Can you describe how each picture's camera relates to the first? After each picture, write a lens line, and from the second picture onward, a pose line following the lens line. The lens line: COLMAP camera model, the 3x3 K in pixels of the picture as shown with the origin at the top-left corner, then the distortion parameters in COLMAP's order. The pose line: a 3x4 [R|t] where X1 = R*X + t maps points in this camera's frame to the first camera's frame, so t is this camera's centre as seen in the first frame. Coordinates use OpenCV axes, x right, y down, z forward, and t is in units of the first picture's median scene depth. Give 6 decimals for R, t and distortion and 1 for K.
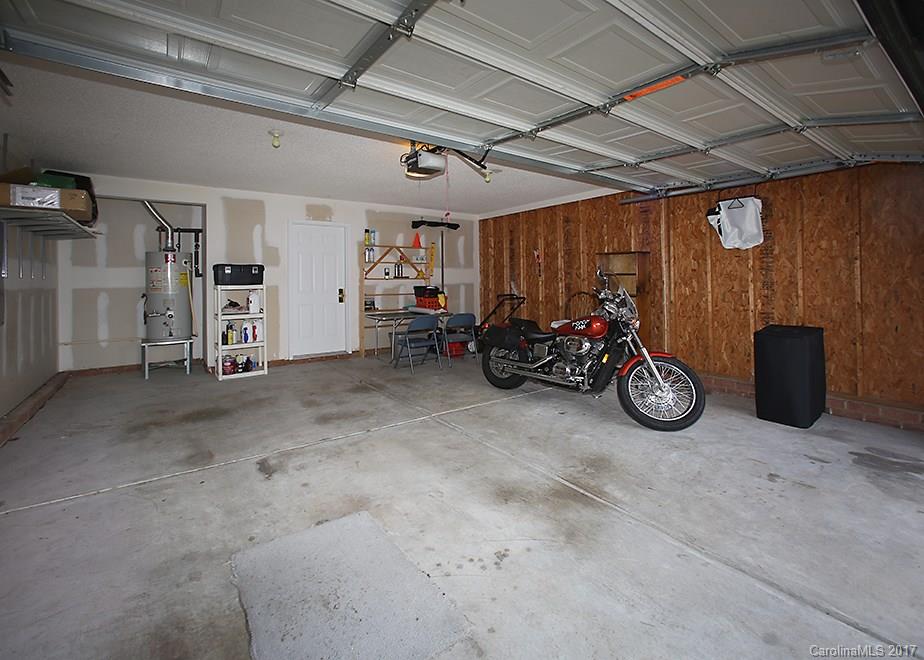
lens RADIAL K [[396.3, 0, 452.7], [0, 396.3, 324.1], [0, 0, 1]] dist [-0.001121, 0.000418]
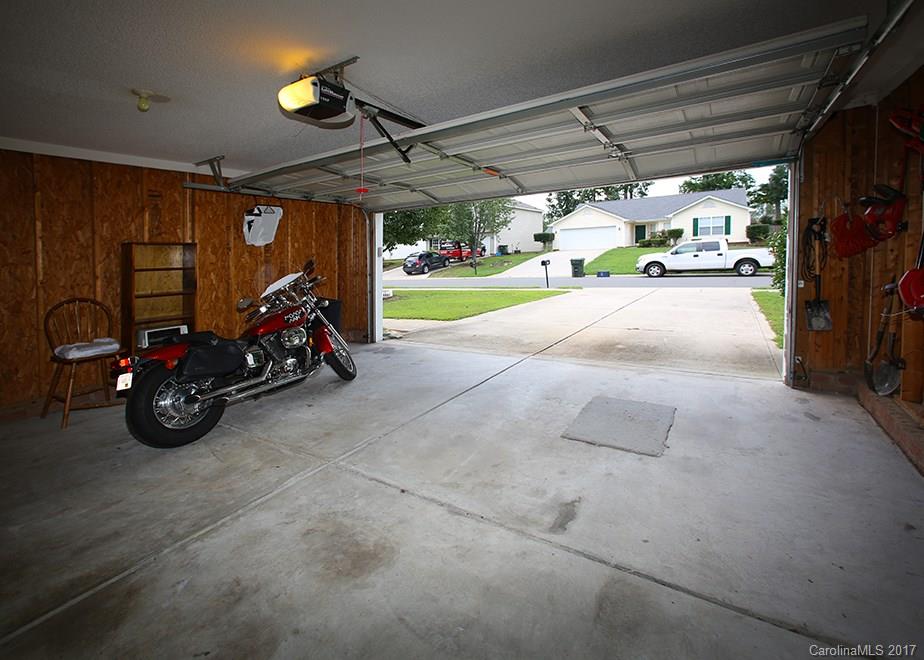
lens RADIAL K [[396.3, 0, 452.7], [0, 396.3, 324.1], [0, 0, 1]] dist [-0.001121, 0.000418]
pose [[-0.334710, -0.128208, 0.933559, -1.028584], [0.144314, 0.972040, 0.185234, -0.147611], [-0.931205, 0.196725, -0.306849, 1.331719]]
